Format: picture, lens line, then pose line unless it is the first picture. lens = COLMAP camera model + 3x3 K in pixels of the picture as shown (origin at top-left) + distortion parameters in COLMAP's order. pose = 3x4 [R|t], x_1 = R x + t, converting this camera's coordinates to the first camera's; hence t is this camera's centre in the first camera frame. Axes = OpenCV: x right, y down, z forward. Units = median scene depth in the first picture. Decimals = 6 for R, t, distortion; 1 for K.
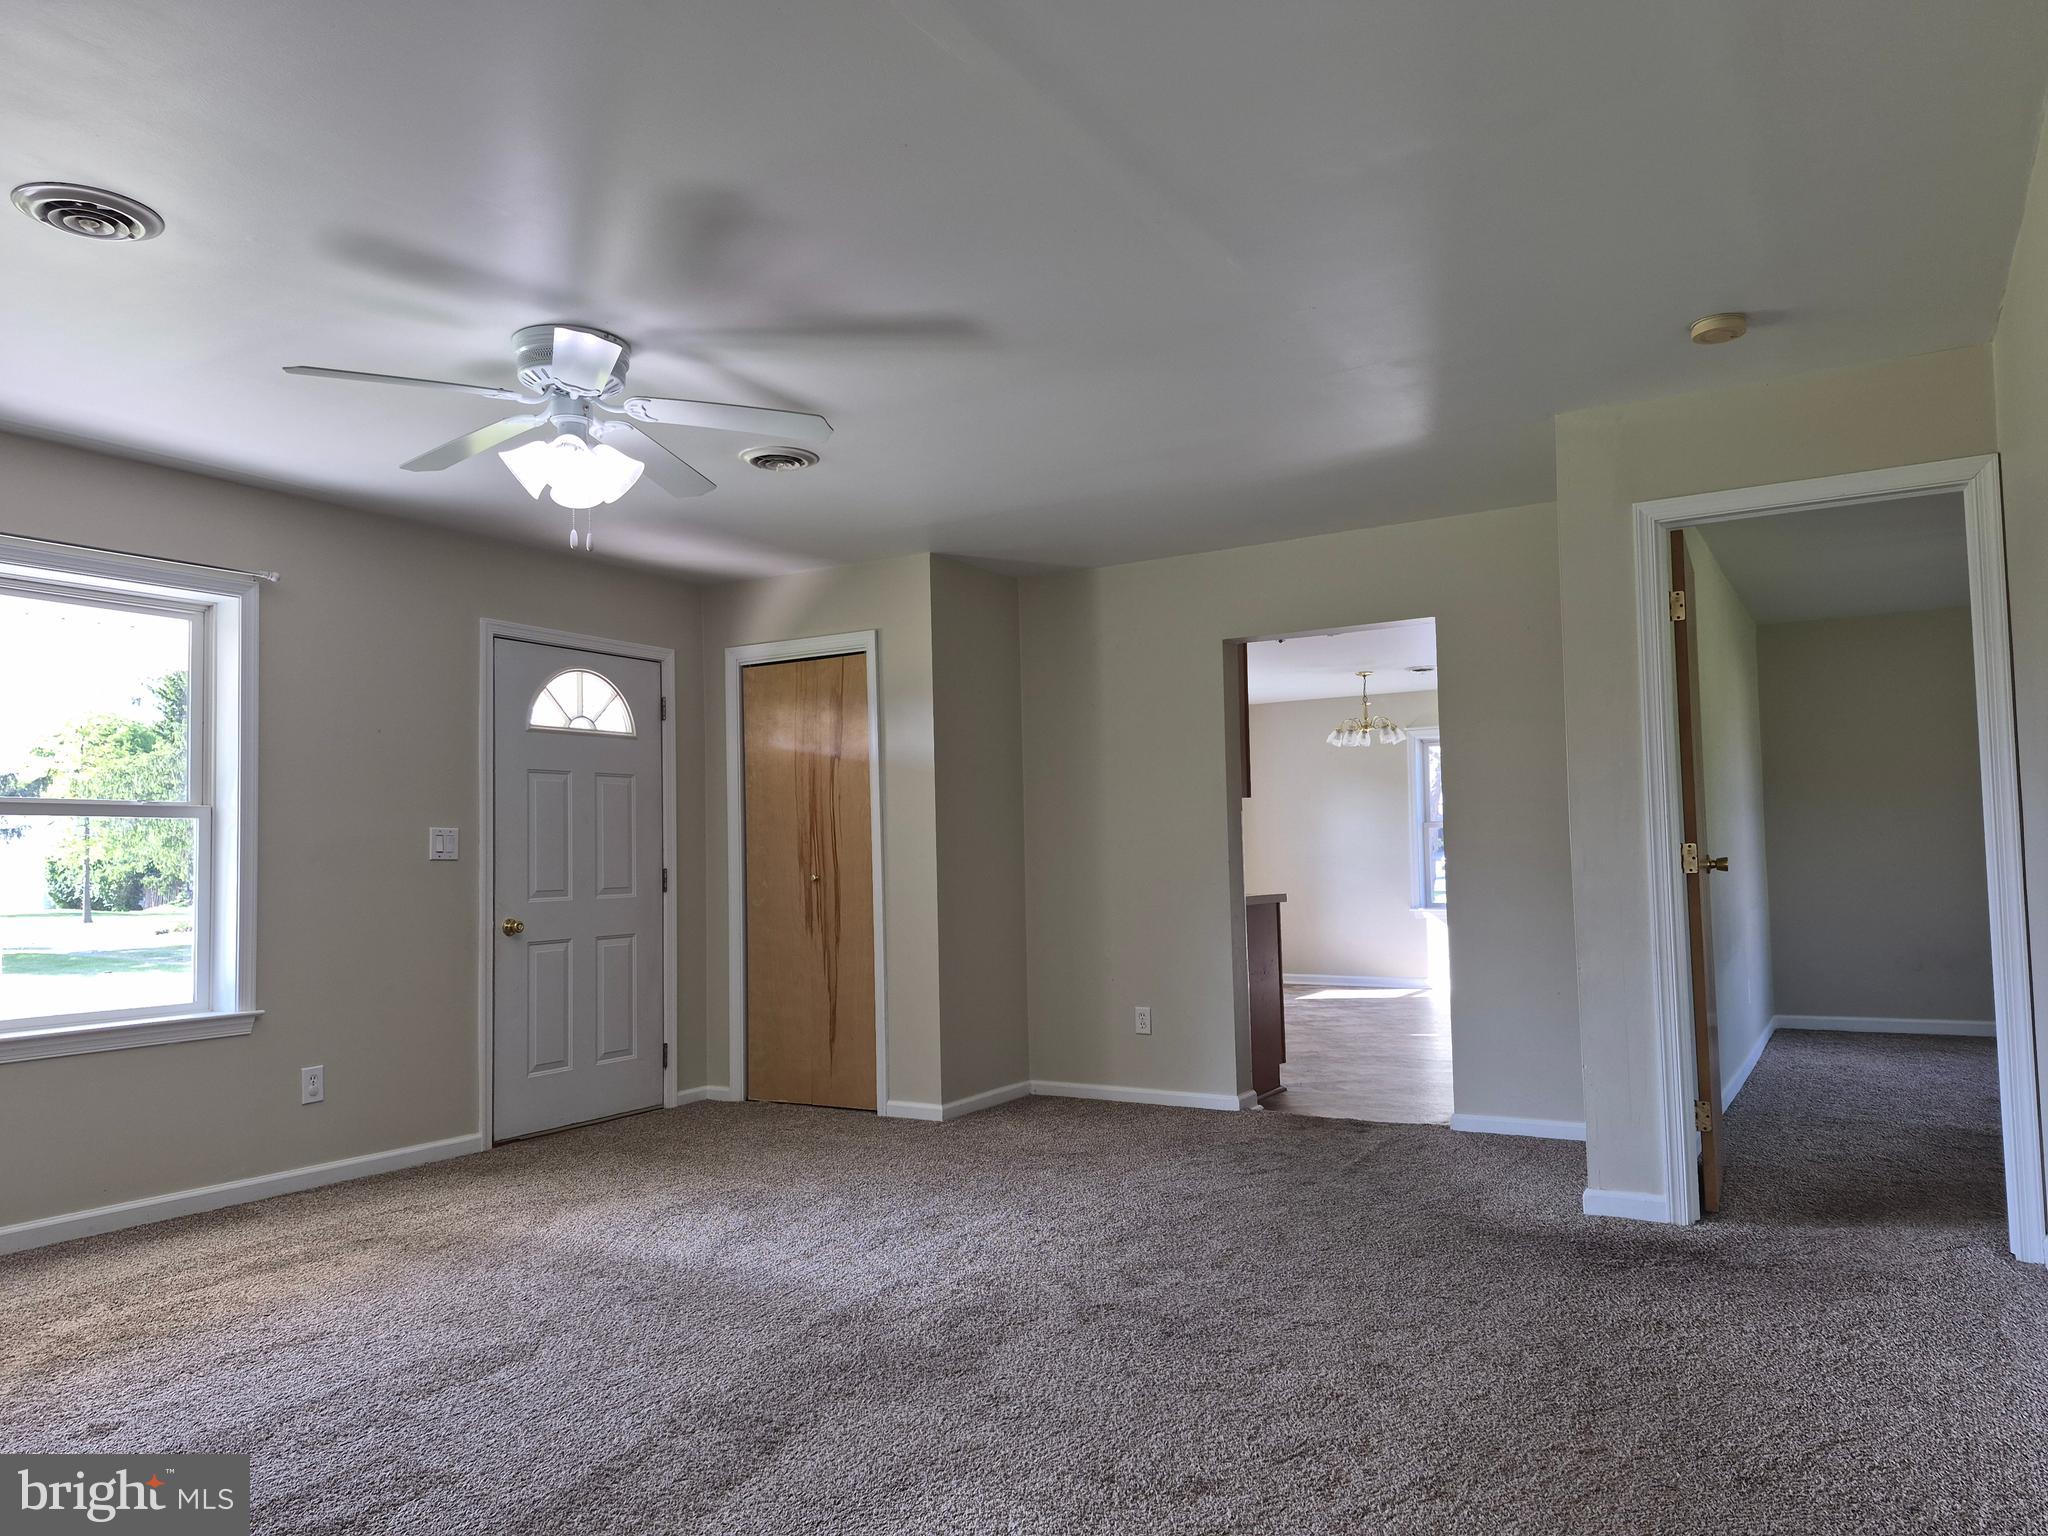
lens RADIAL K [[1422.8, 0, 1020.2], [0, 1422.8, 763.4], [0, 0, 1]] dist [0.077571, -0.073533]
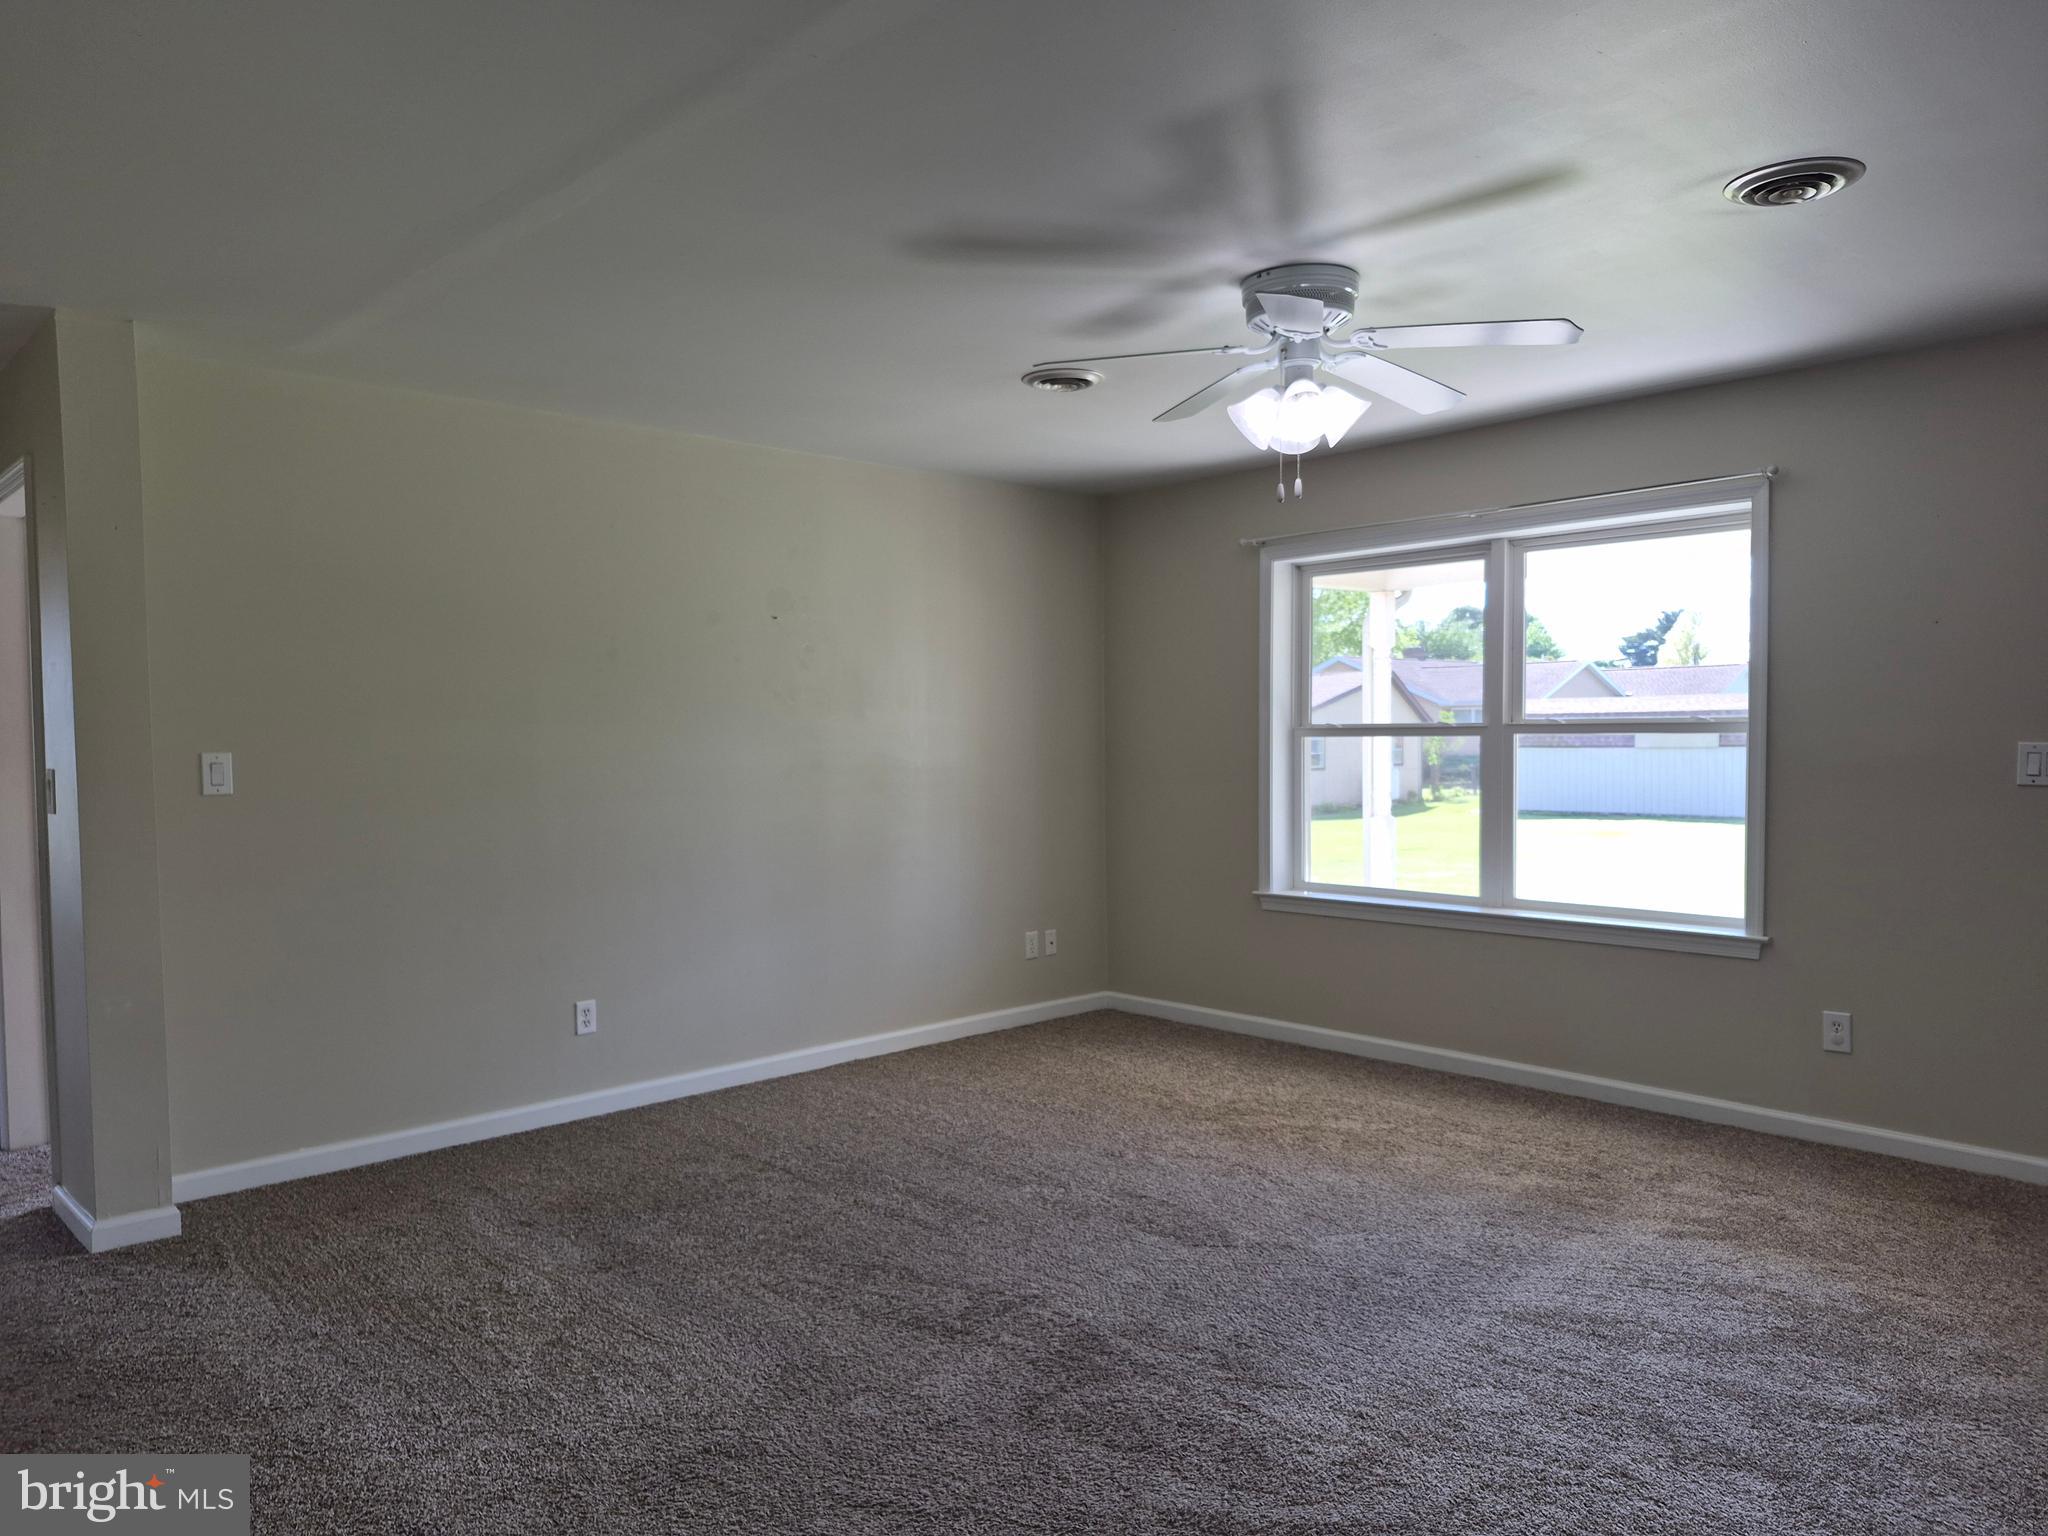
lens RADIAL K [[1422.8, 0, 1023.5], [0, 1422.8, 789.5], [0, 0, 1]] dist [0.077571, -0.073533]
pose [[-0.260895, 0.070224, -0.962810, 0.539150], [0.082708, 0.995310, 0.050183, -0.014805], [0.961818, -0.066540, -0.265479, 0.834769]]
